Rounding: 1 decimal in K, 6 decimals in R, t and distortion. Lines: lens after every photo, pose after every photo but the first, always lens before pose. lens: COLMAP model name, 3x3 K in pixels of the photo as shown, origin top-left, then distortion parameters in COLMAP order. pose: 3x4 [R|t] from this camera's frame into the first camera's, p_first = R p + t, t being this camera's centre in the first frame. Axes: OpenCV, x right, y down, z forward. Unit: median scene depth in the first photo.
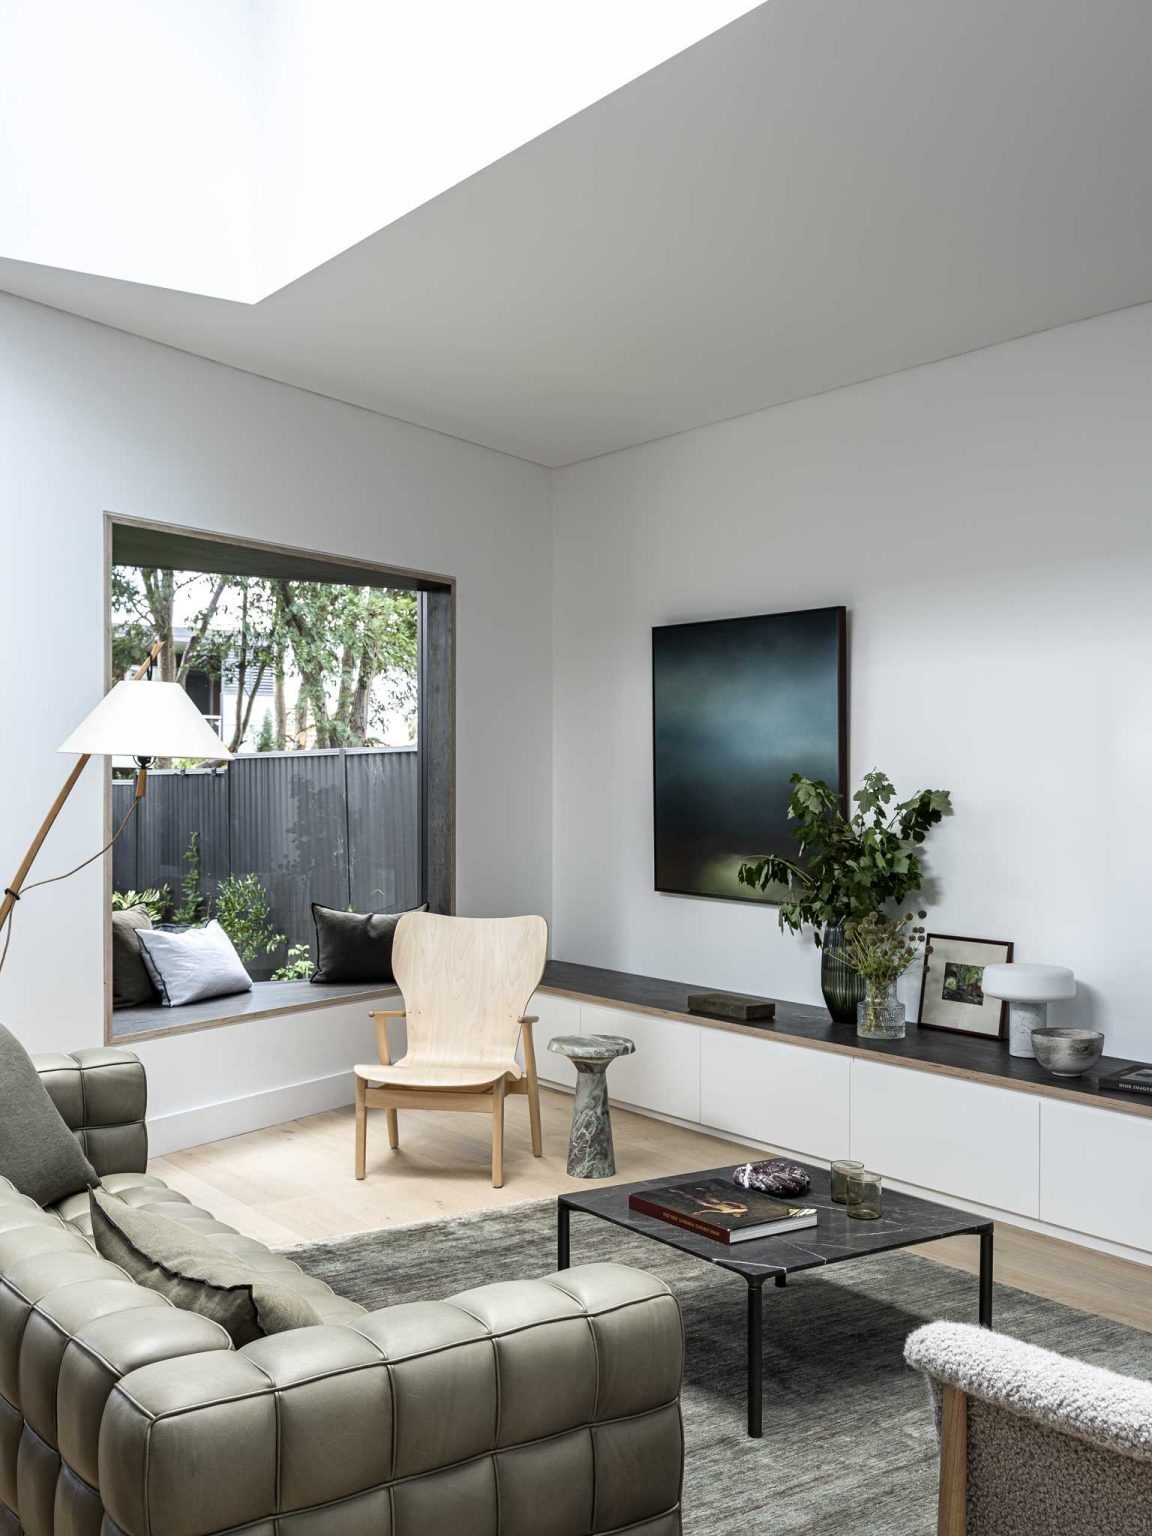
lens RADIAL K [[1581.5, 0, 574.1], [0, 1581.5, 766.7], [0, 0, 1]] dist [0.006024, 0.000000]
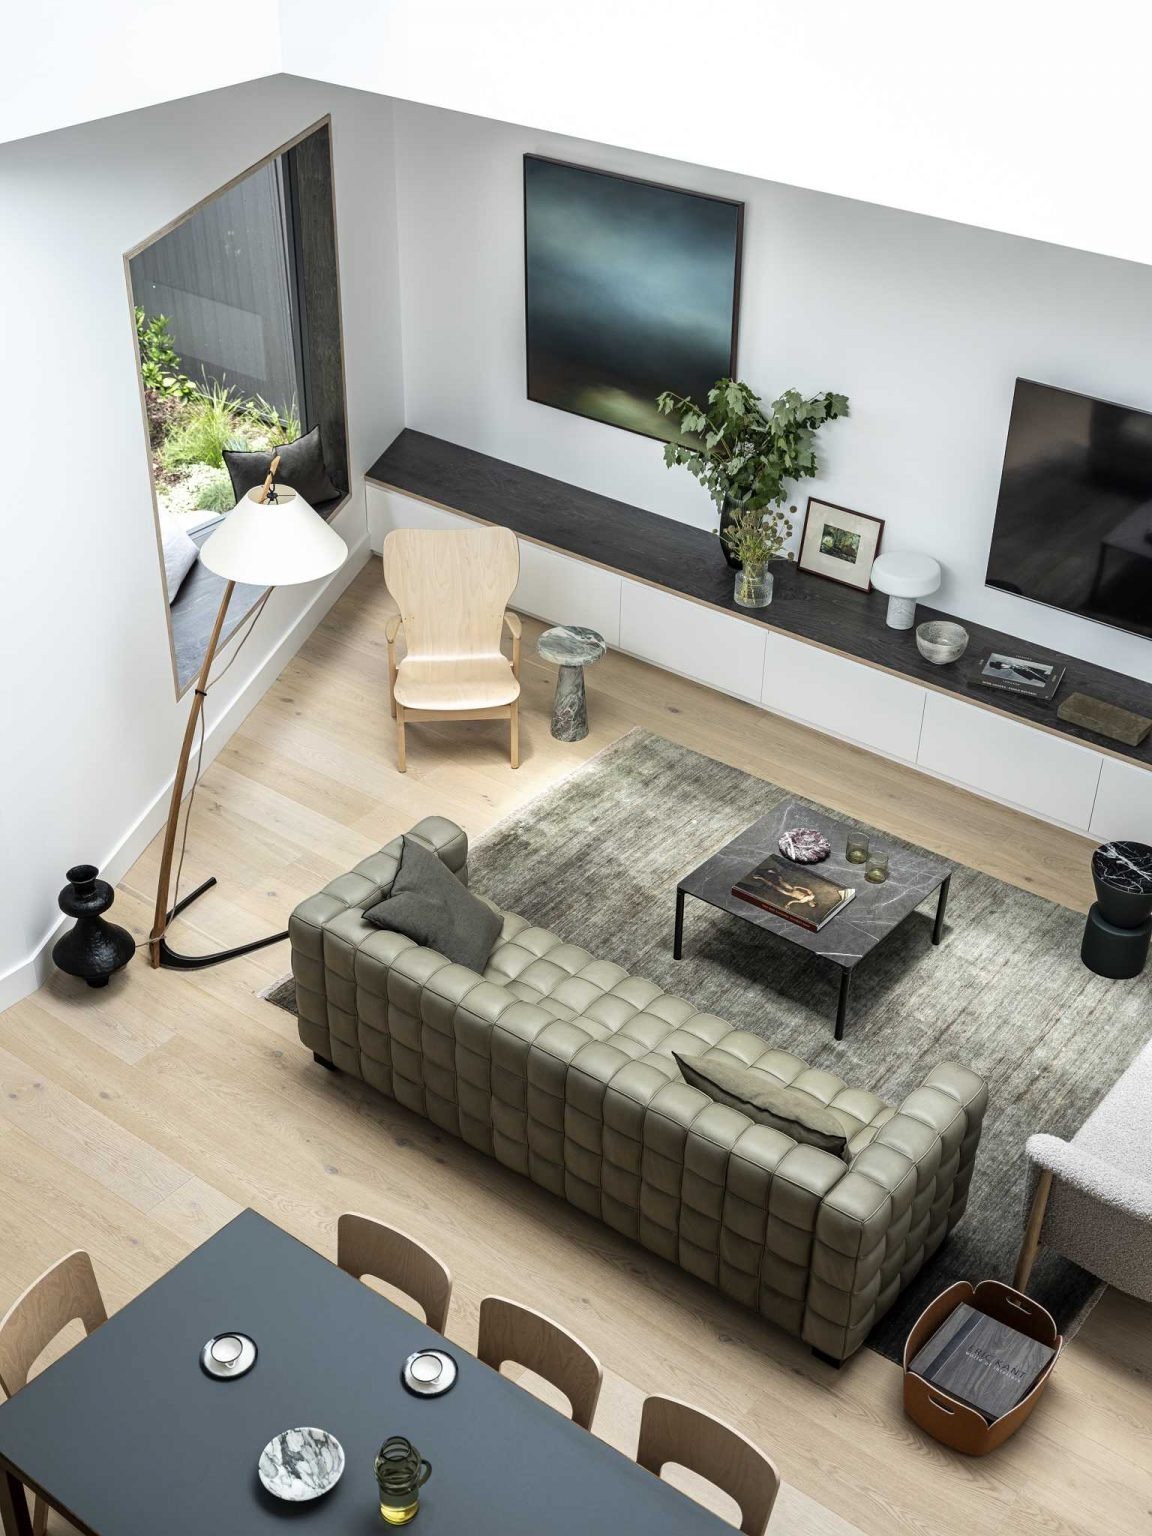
lens RADIAL K [[1842.4, 0, 575.2], [0, 1842.4, 771.7], [0, 0, 1]] dist [-0.081419, 0.000000]
pose [[0.957830, -0.148553, 0.245954, -0.360253], [-0.011031, 0.836342, 0.548096, -0.539143], [-0.287123, -0.527696, 0.799435, -0.211170]]
